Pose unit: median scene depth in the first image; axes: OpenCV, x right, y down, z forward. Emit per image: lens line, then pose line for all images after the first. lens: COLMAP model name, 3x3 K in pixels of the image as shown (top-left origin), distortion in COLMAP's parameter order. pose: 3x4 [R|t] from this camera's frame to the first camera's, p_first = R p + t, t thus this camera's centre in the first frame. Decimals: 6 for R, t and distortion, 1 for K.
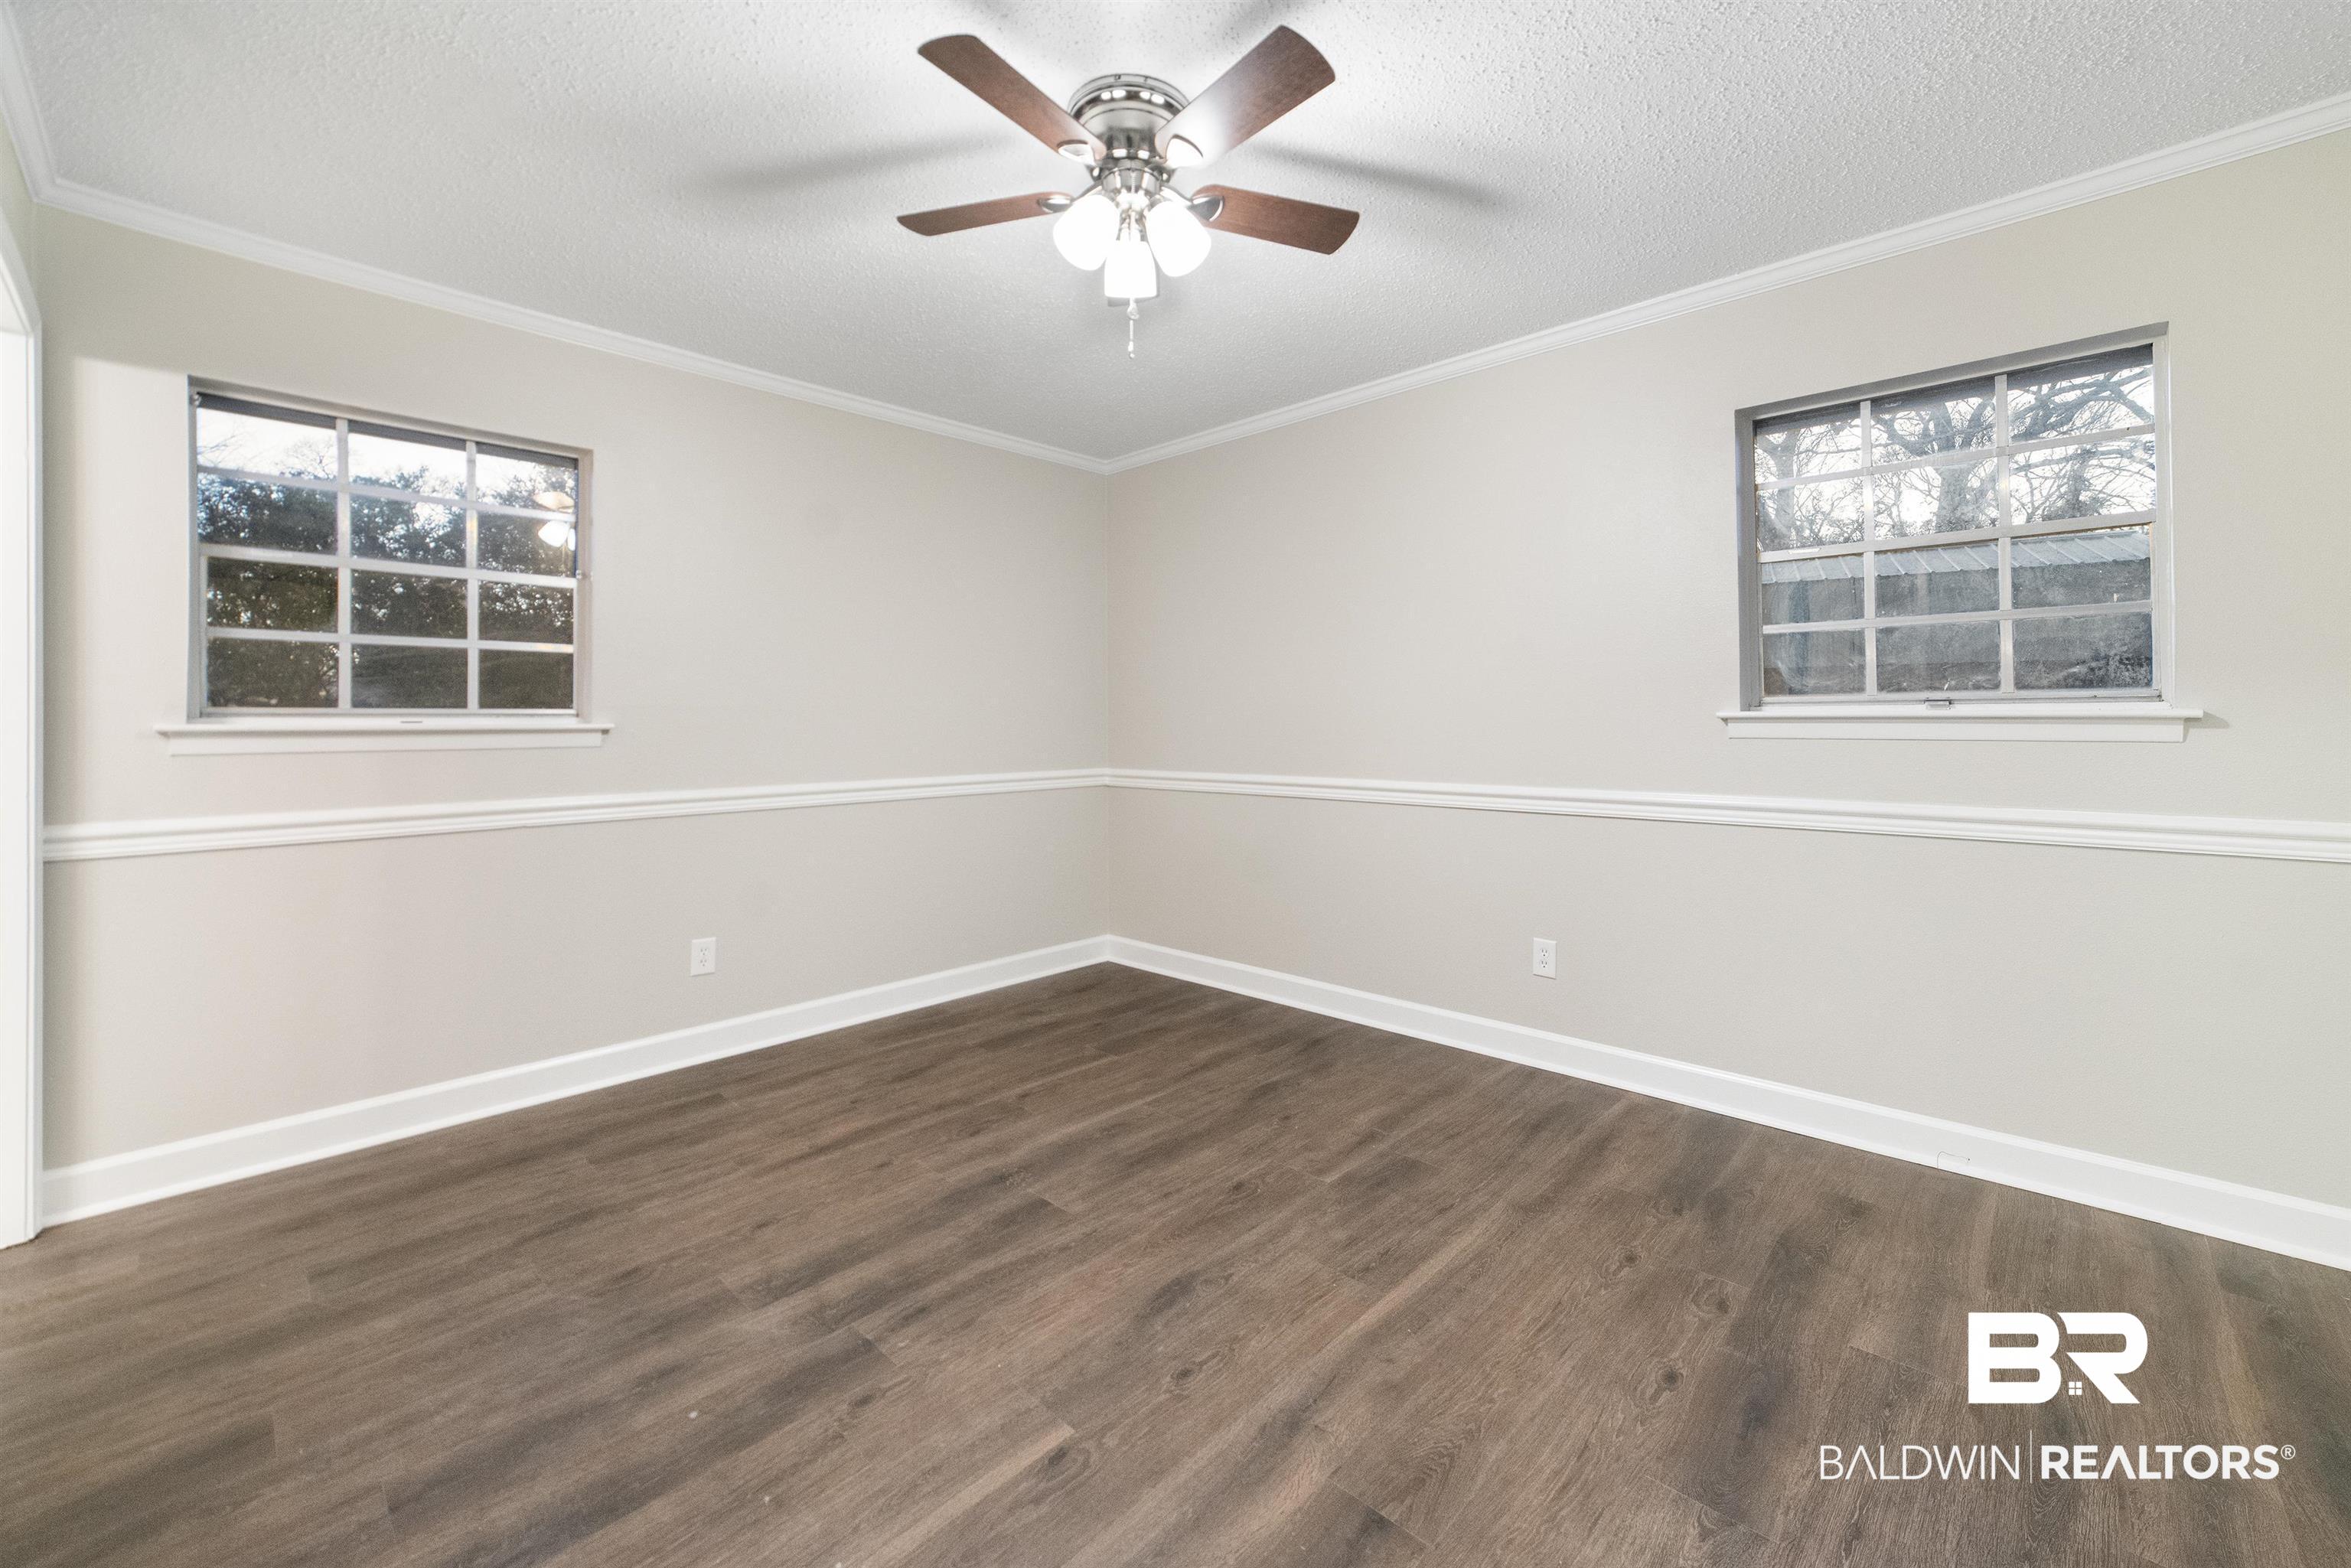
lens RADIAL K [[929.3, 0, 1186.5], [0, 929.3, 752.9], [0, 0, 1]] dist [-0.006900, 0.000431]
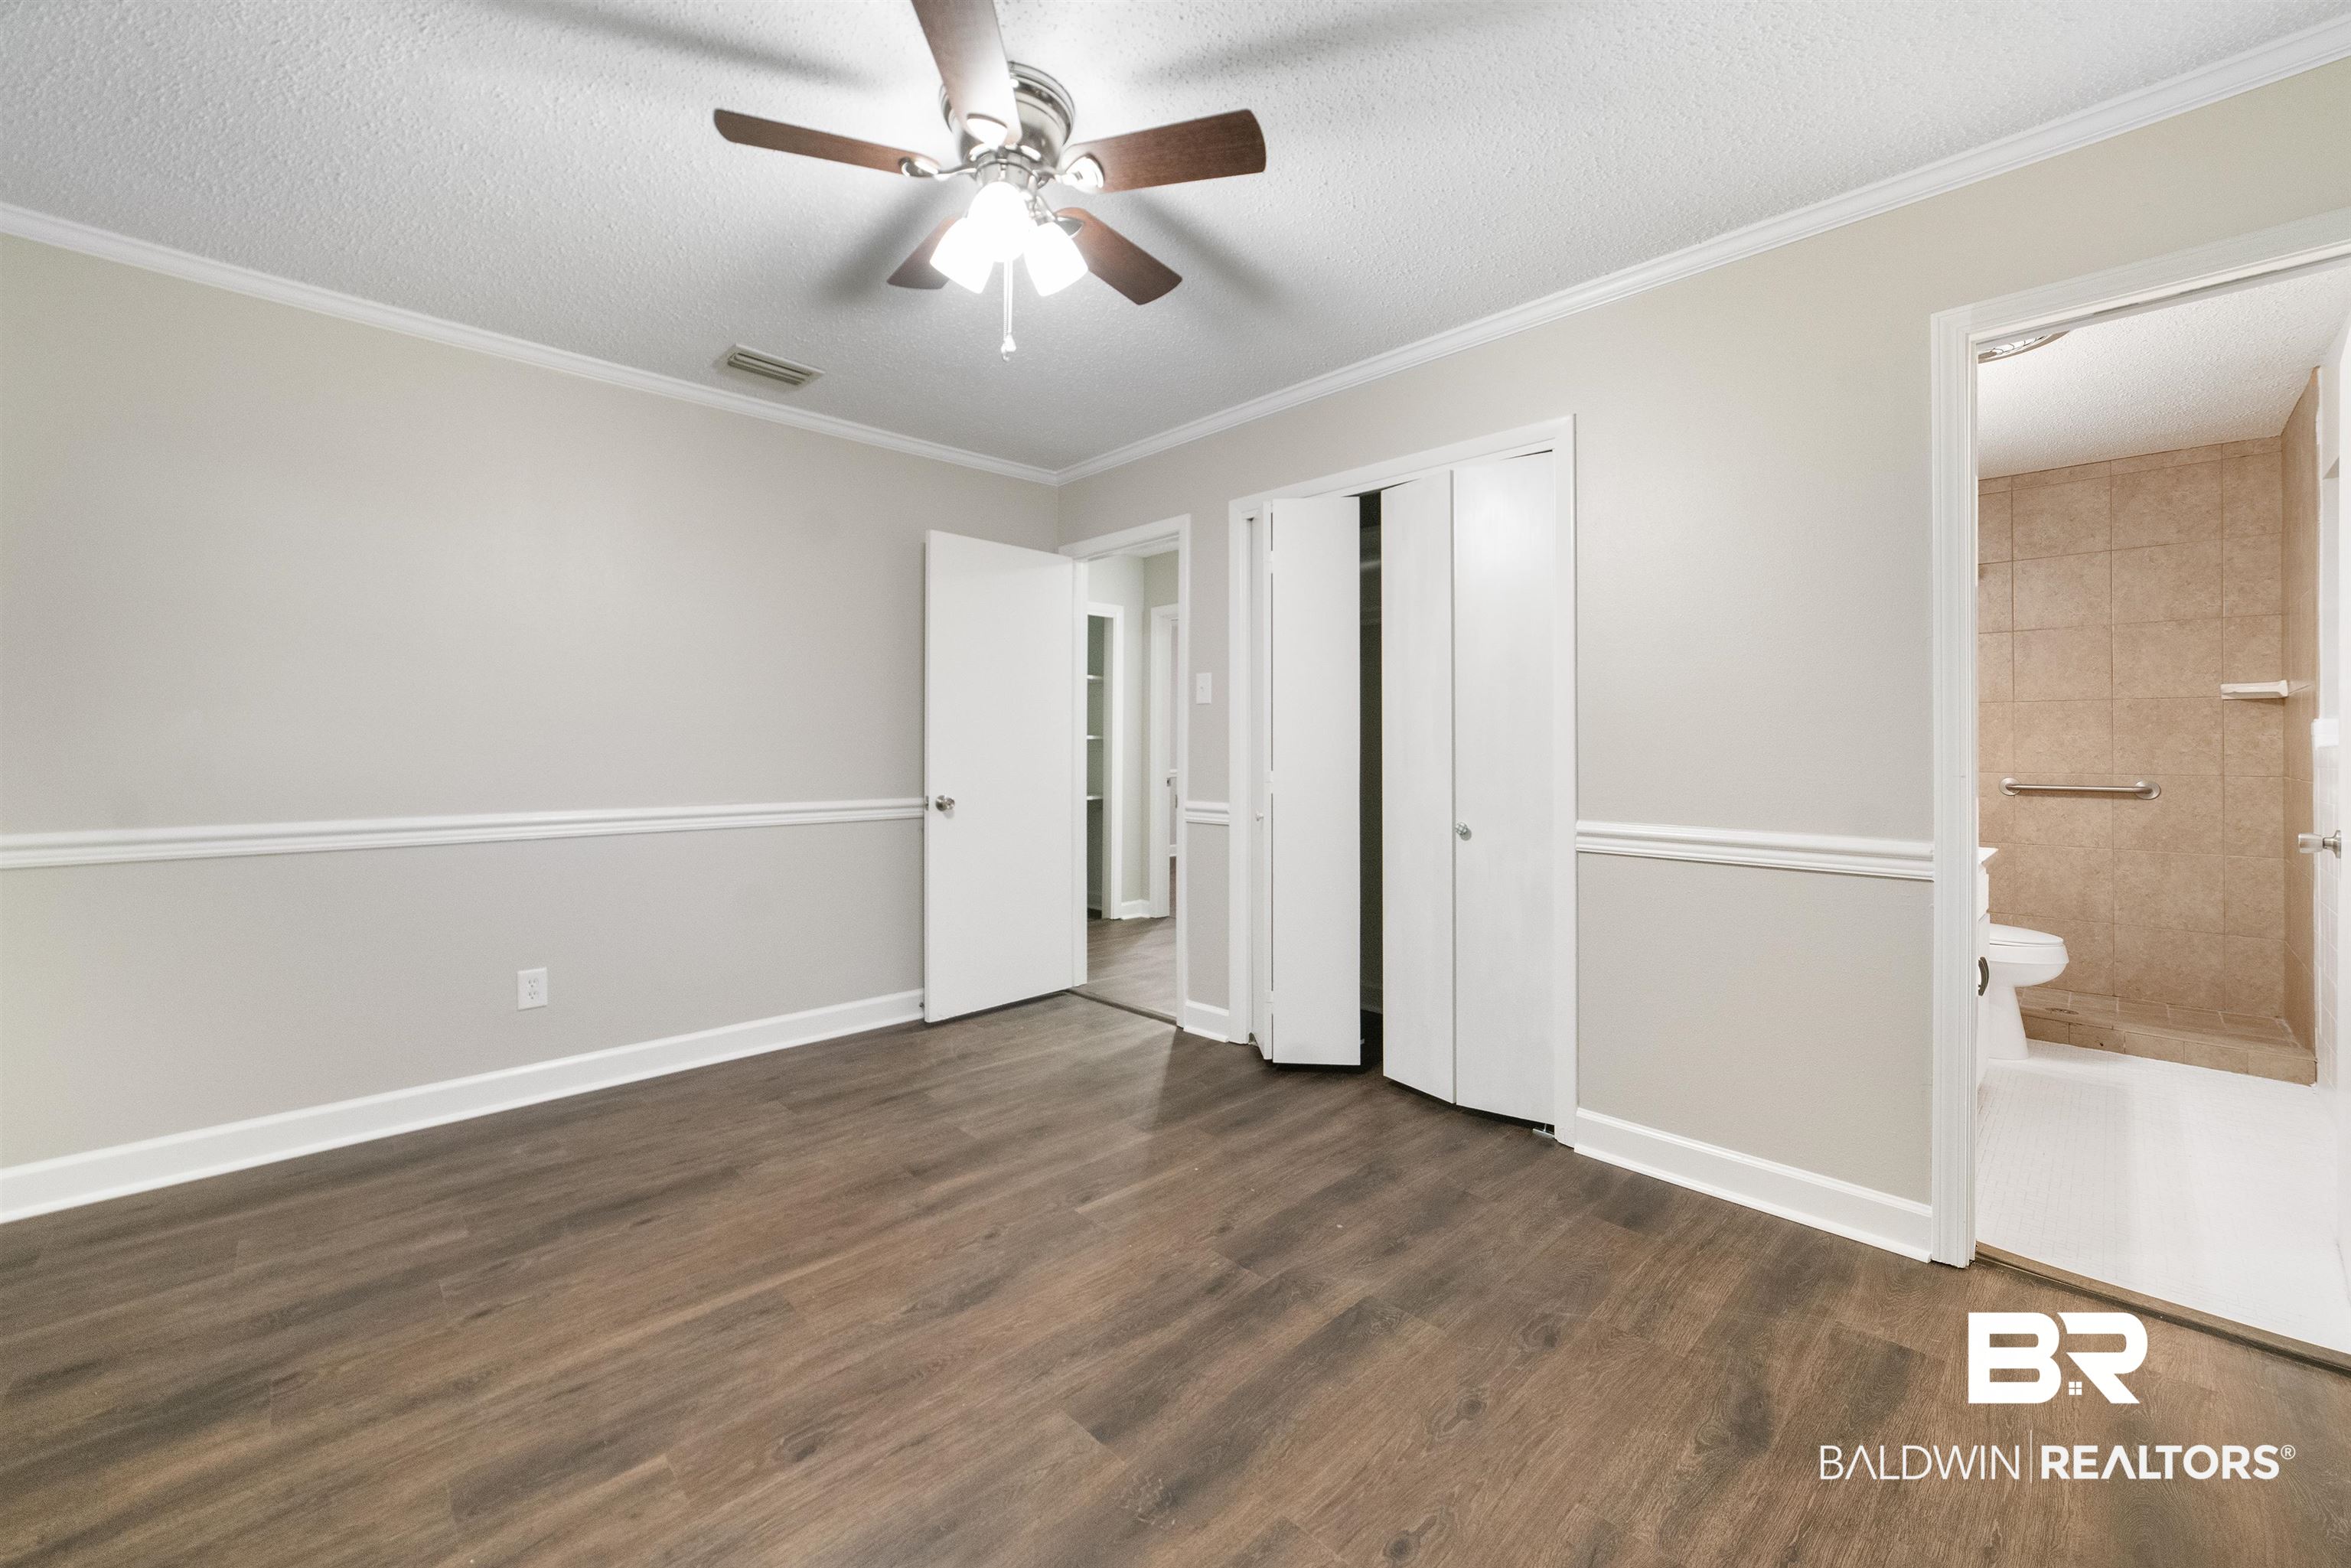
lens RADIAL K [[929.3, 0, 1186.5], [0, 929.3, 752.9], [0, 0, 1]] dist [-0.006900, 0.000431]
pose [[-0.999248, 0.009109, 0.037683, -0.289488], [0.010361, 0.999396, 0.033173, -0.052450], [-0.037358, 0.033539, -0.998739, 1.950781]]
